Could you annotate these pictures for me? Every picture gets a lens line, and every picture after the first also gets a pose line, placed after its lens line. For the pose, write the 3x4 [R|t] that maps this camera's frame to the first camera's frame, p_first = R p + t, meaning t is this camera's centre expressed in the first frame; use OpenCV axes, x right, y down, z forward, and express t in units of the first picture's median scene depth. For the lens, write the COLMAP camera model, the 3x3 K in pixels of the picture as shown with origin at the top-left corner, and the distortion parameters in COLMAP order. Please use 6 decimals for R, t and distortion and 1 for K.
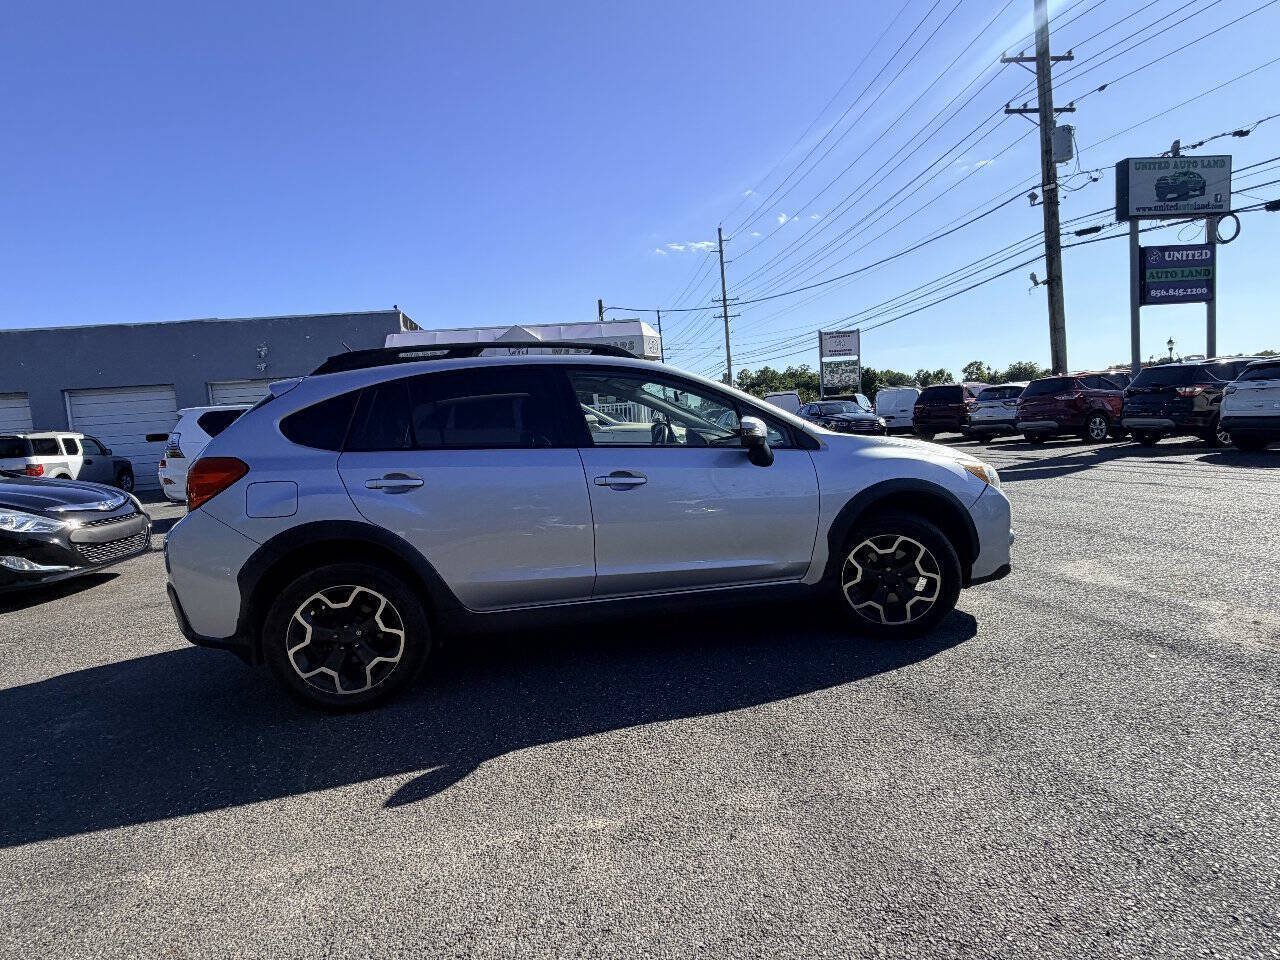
lens RADIAL K [[670.8, 0, 643.5], [0, 670.8, 482.4], [0, 0, 1]] dist [0.000548, -0.000499]
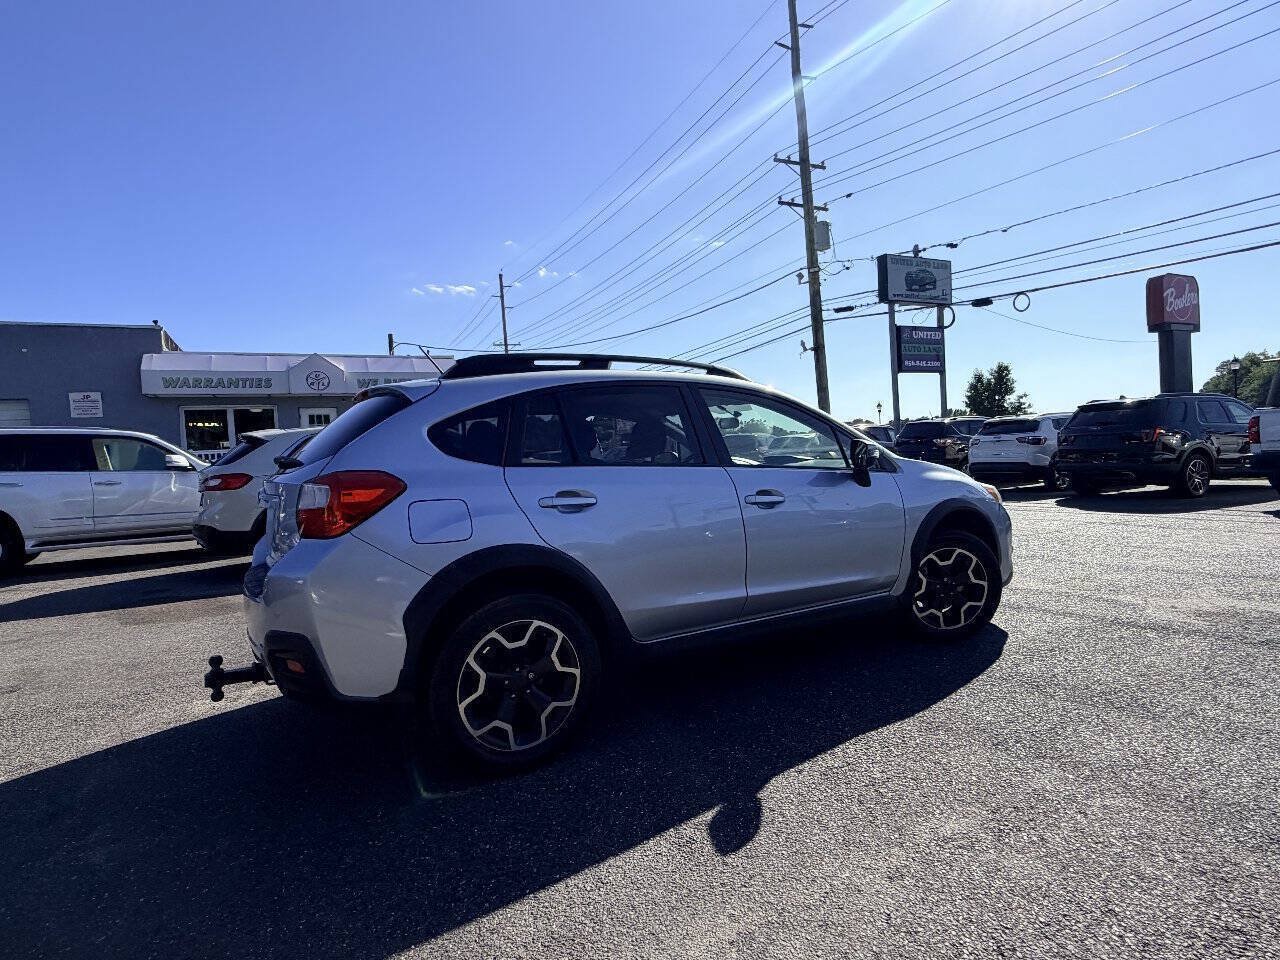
lens RADIAL K [[670.8, 0, 643.1], [0, 670.8, 482.7], [0, 0, 1]] dist [0.000548, -0.000499]
pose [[0.939562, 0.003487, 0.342362, -0.087044], [0.019727, 0.997736, -0.064300, 0.005277], [-0.341811, 0.067167, 0.937365, 0.019010]]
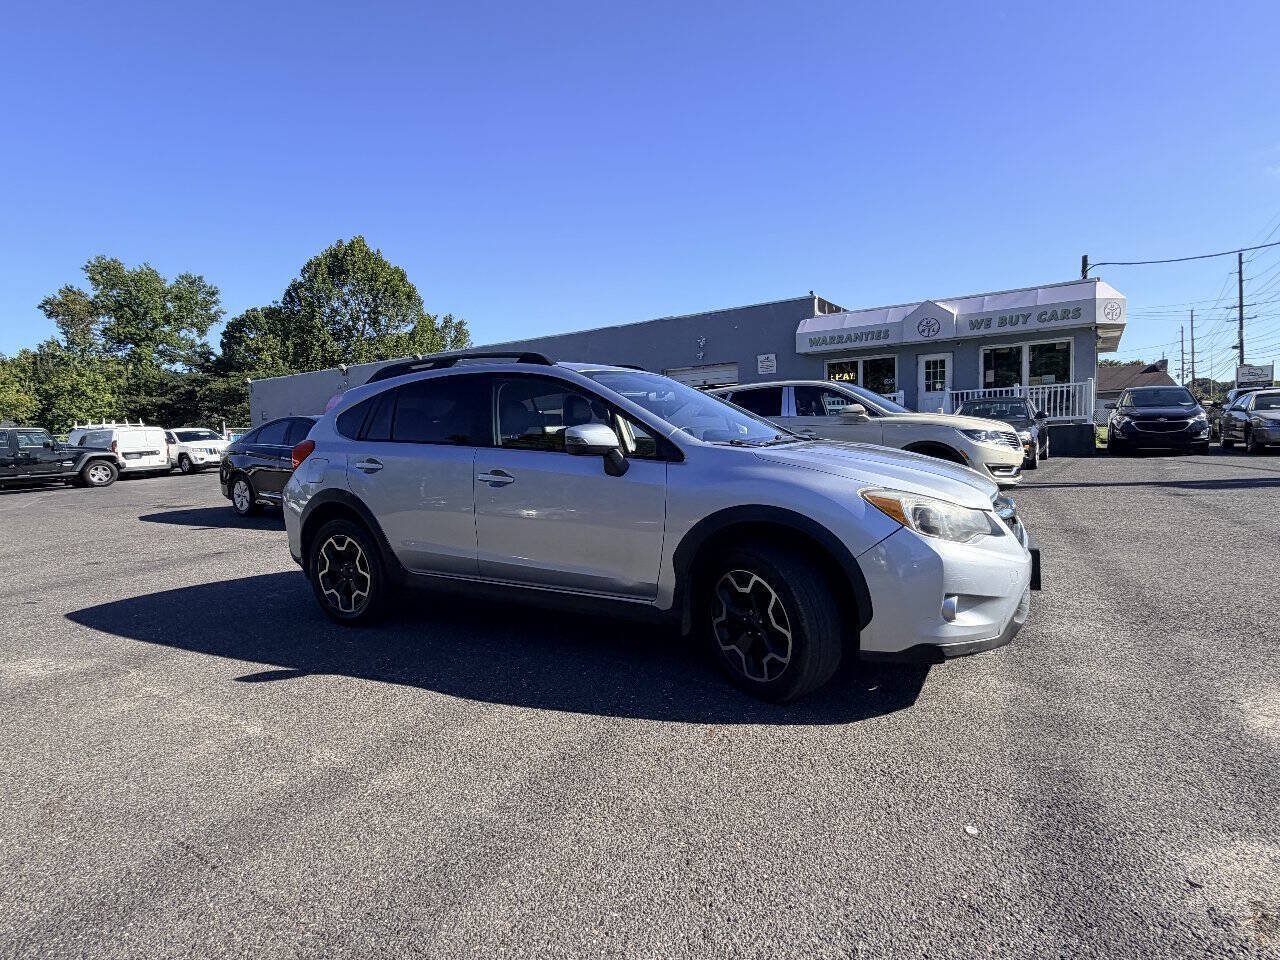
lens RADIAL K [[670.8, 0, 642.8], [0, 670.8, 483.3], [0, 0, 1]] dist [0.000548, -0.000499]
pose [[0.754747, 0.090095, -0.649800, 0.138349], [-0.068332, 0.995933, 0.058718, -0.012060], [0.652448, 0.000085, 0.757834, 0.049864]]
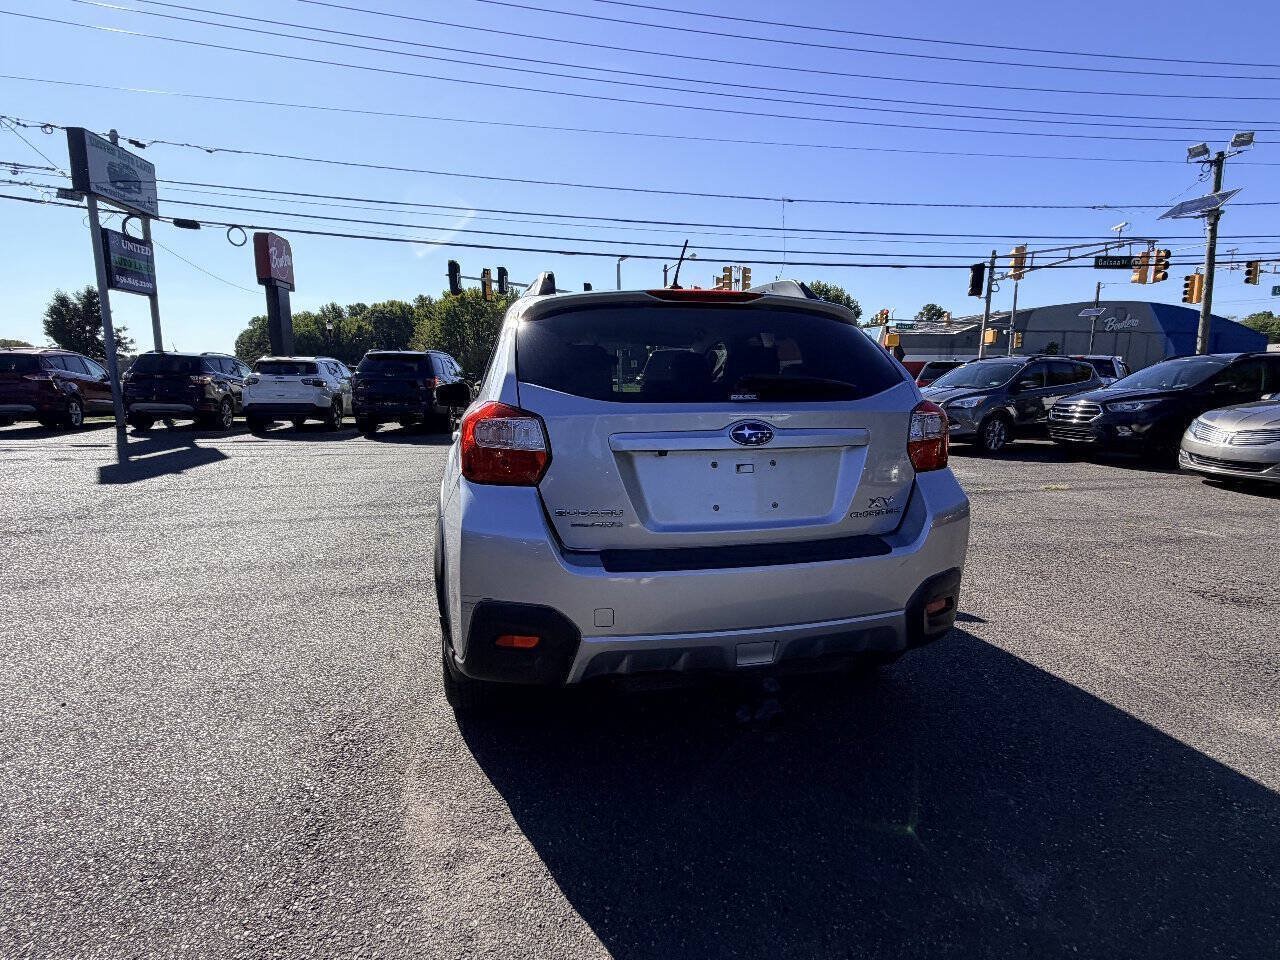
lens RADIAL K [[670.8, 0, 641.6], [0, 670.8, 483.4], [0, 0, 1]] dist [0.000548, -0.000499]
pose [[-0.020328, -0.092590, 0.995497, -0.209637], [0.083551, 0.992062, 0.093976, -0.005817], [-0.996296, 0.085085, -0.012430, 0.197815]]
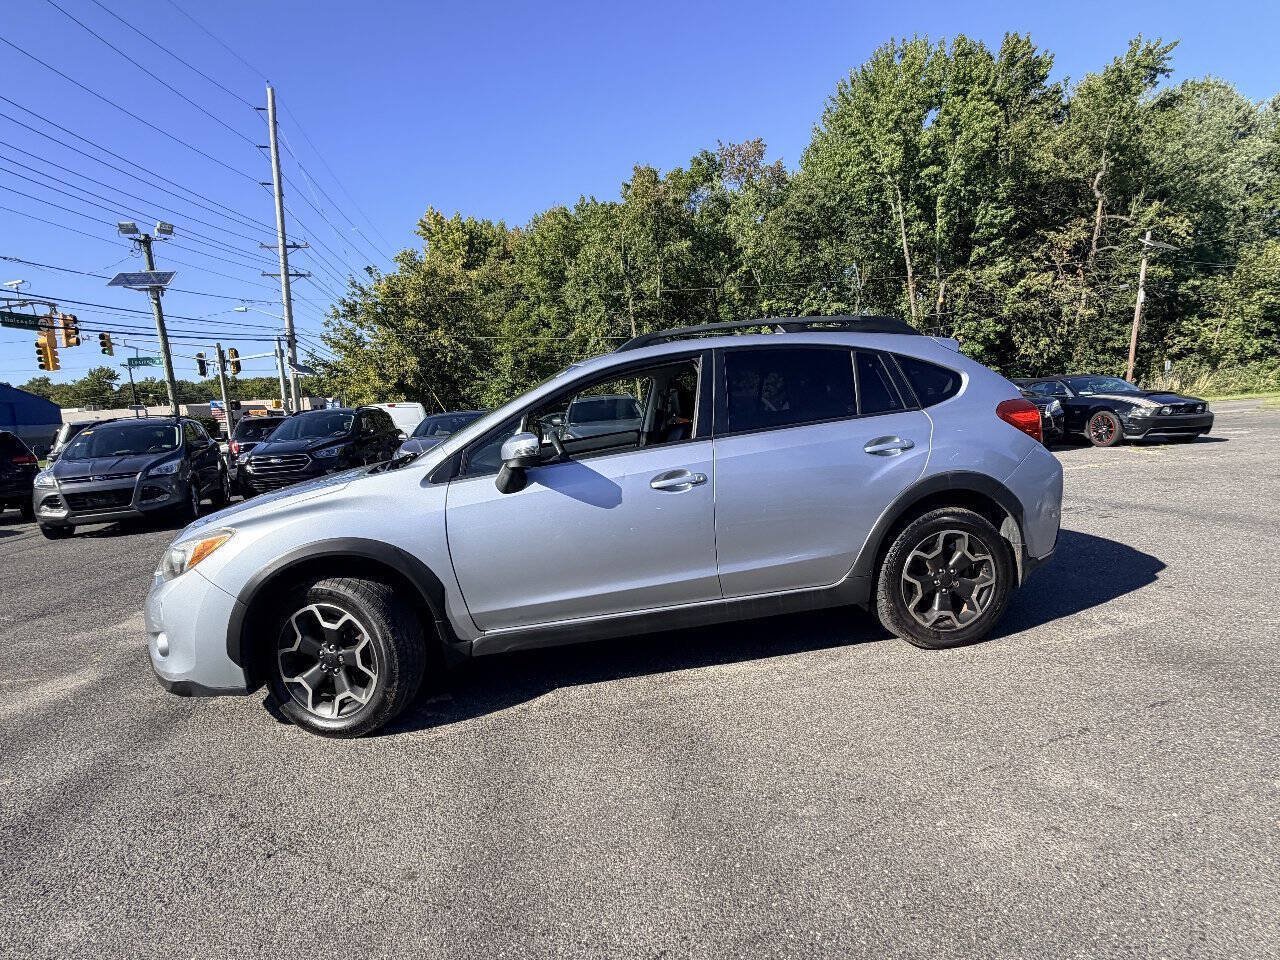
lens RADIAL K [[670.8, 0, 644.1], [0, 670.8, 478.8], [0, 0, 1]] dist [0.000548, -0.000499]
pose [[-0.989705, 0.129707, 0.060494, -0.024679], [0.139058, 0.971476, 0.192084, -0.036337], [-0.033854, 0.198519, -0.979512, 0.388523]]
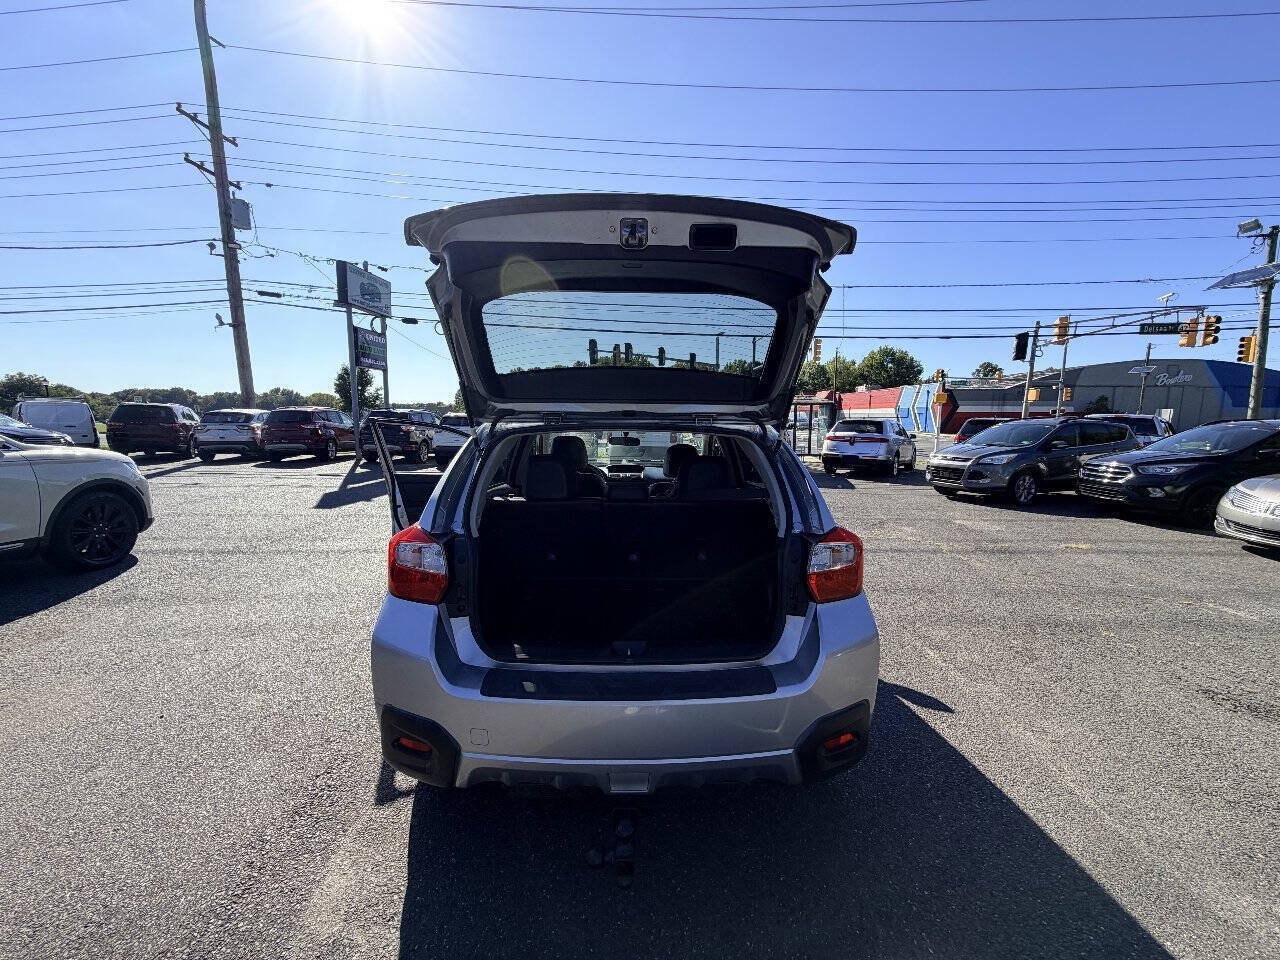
lens RADIAL K [[508.5, 0, 637.7], [0, 508.5, 481.4], [0, 0, 1]] dist [-0.002119, 0.001051]
pose [[0.175193, -0.052770, 0.983119, -0.187281], [0.061434, 0.997203, 0.042579, -0.018656], [-0.982616, 0.052938, 0.177944, 0.165242]]
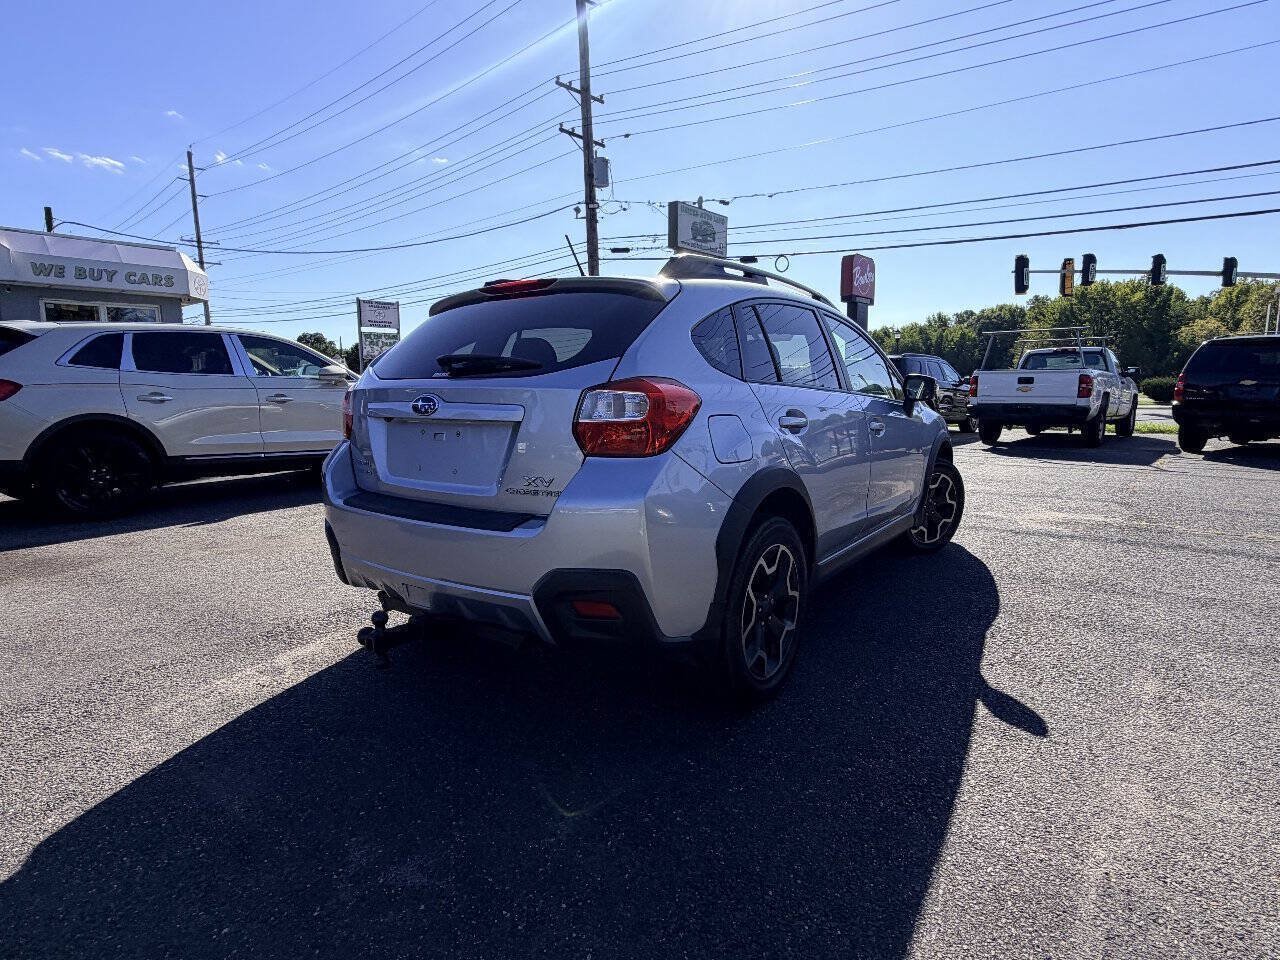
lens RADIAL K [[670.8, 0, 642.2], [0, 670.8, 477.2], [0, 0, 1]] dist [0.000548, -0.000499]
pose [[0.729380, -0.030933, 0.683409, -0.164119], [0.015838, 0.999473, 0.028336, 0.006686], [-0.683926, -0.009844, 0.729485, 0.075536]]
